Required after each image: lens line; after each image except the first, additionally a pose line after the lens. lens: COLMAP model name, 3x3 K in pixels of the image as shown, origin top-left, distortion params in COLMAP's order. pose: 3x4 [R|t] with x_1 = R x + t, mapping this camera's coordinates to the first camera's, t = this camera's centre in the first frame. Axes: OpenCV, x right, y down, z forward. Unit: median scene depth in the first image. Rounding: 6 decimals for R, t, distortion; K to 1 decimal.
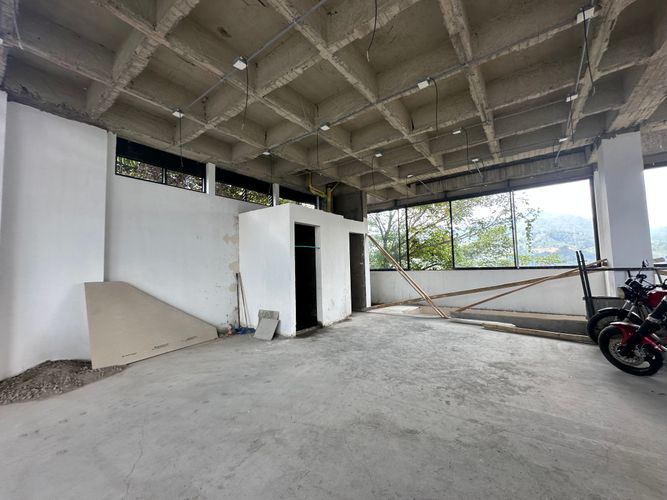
lens RADIAL K [[266.0, 0, 333.5], [0, 266.0, 250.0], [0, 0, 1]] dist [-0.002528, 0.000556]
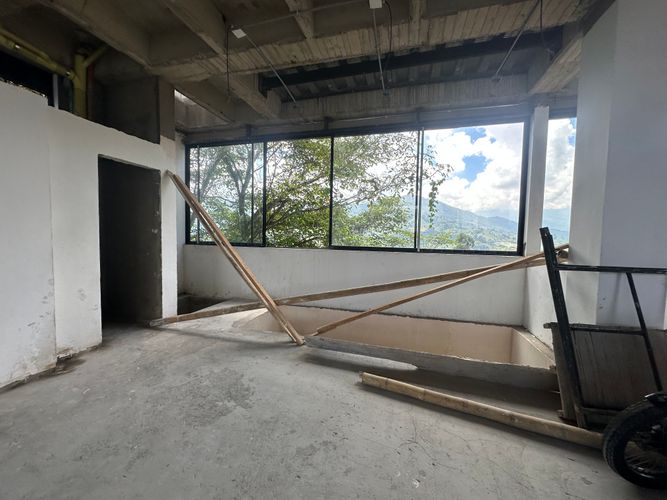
lens RADIAL K [[266.0, 0, 333.5], [0, 266.0, 250.0], [0, 0, 1]] dist [-0.002528, 0.000556]
pose [[0.931822, 0.028559, 0.361791, 0.261606], [-0.068888, 0.992694, 0.099064, 0.015428], [-0.356319, -0.117233, 0.926981, 0.465049]]
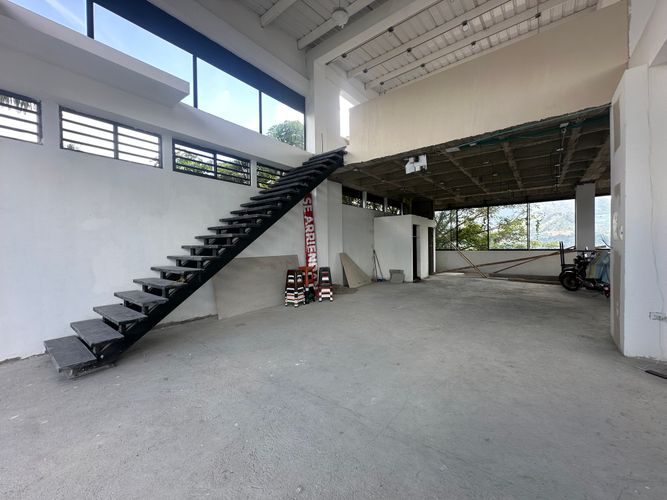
lens RADIAL K [[266.0, 0, 333.5], [0, 266.0, 250.0], [0, 0, 1]] dist [-0.002528, 0.000556]
pose [[0.999392, 0.015633, -0.031153, -0.482694], [-0.013171, 0.996887, 0.077731, -0.044841], [0.032271, -0.077273, 0.996488, -0.704717]]
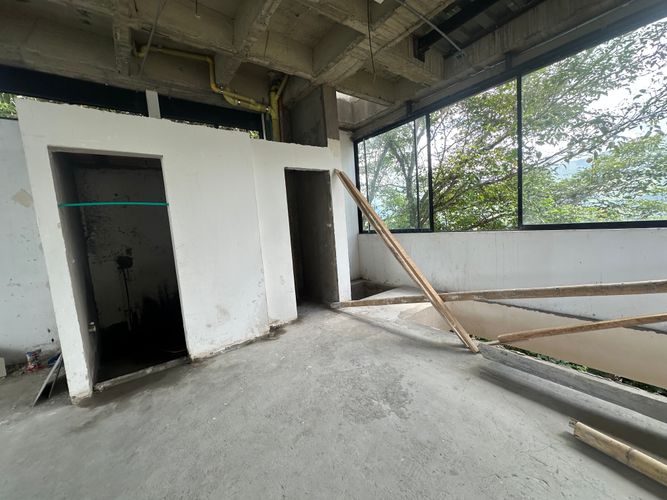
lens RADIAL K [[266.0, 0, 333.5], [0, 266.0, 250.0], [0, 0, 1]] dist [-0.002528, 0.000556]
pose [[0.961527, -0.017740, -0.274135, 0.294340], [0.064597, 0.984532, 0.162860, 0.012309], [0.267006, -0.174302, 0.947801, 0.511509]]
